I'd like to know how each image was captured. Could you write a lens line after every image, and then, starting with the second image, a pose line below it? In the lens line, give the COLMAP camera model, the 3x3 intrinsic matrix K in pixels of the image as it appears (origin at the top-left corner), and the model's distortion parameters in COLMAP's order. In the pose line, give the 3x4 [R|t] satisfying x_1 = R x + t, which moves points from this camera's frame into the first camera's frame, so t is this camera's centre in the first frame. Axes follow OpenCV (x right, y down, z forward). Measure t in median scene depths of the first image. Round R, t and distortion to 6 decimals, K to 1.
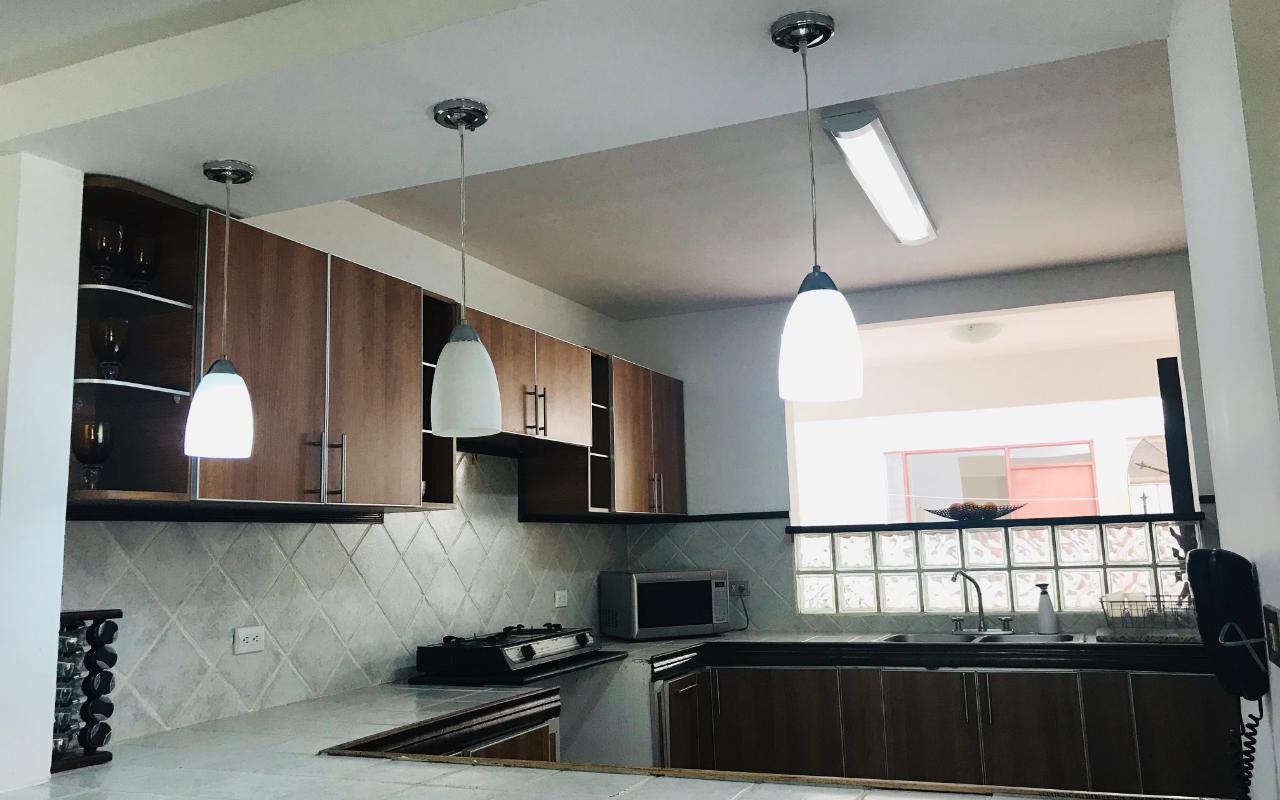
lens RADIAL K [[1049.4, 0, 638.8], [0, 1049.4, 380.8], [0, 0, 1]] dist [0.036889, 0.000820]
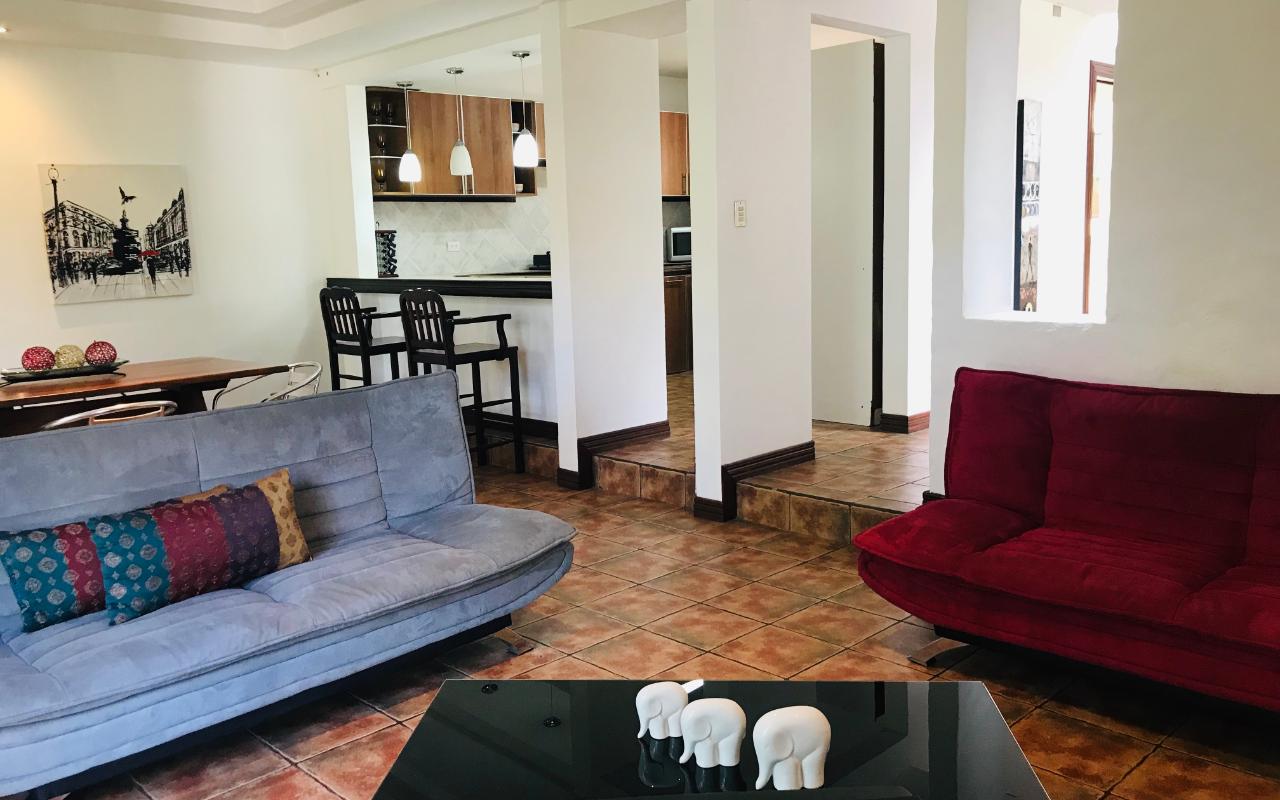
lens RADIAL K [[1049.4, 0, 638.8], [0, 1049.4, 380.8], [0, 0, 1]] dist [0.036889, 0.000820]
pose [[0.929103, 0.055121, -0.365690, 1.345291], [0.058406, 0.954550, 0.292271, -0.226286], [0.365180, -0.292908, 0.883656, -1.616318]]
